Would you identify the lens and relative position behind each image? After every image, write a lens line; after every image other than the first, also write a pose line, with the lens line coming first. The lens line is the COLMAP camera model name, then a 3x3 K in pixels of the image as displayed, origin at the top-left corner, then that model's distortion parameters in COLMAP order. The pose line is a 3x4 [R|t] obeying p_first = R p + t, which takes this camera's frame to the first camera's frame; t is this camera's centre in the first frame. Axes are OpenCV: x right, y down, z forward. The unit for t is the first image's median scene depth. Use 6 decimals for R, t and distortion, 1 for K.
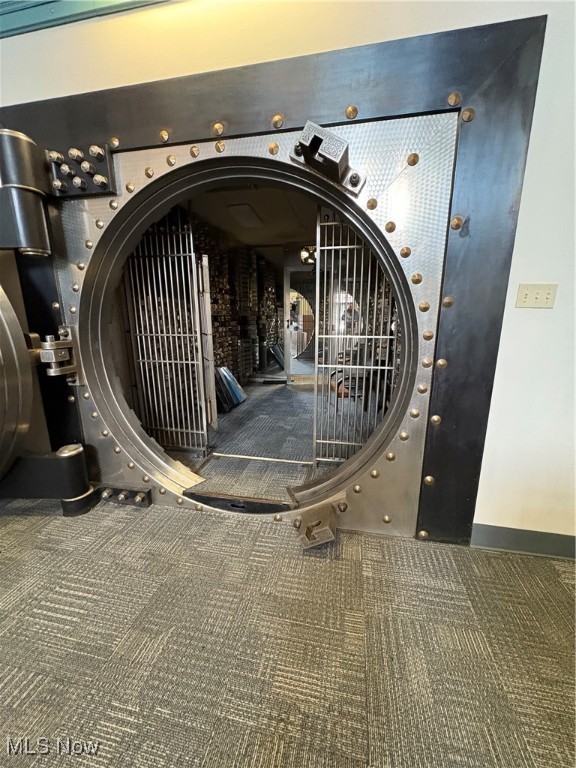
lens RADIAL K [[305.3, 0, 288.3], [0, 305.3, 382.5], [0, 0, 1]] dist [-0.001970, 0.000486]
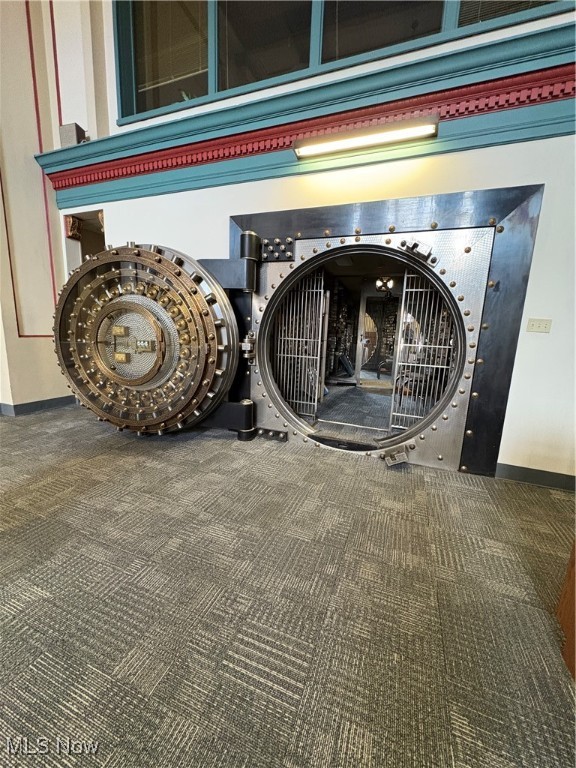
lens RADIAL K [[305.3, 0, 288.2], [0, 305.3, 382.6], [0, 0, 1]] dist [-0.001970, 0.000486]
pose [[0.985593, 0.071378, -0.153332, -0.263125], [-0.078709, 0.996001, -0.042280, 0.191792], [0.149701, 0.053740, 0.987270, -0.769554]]
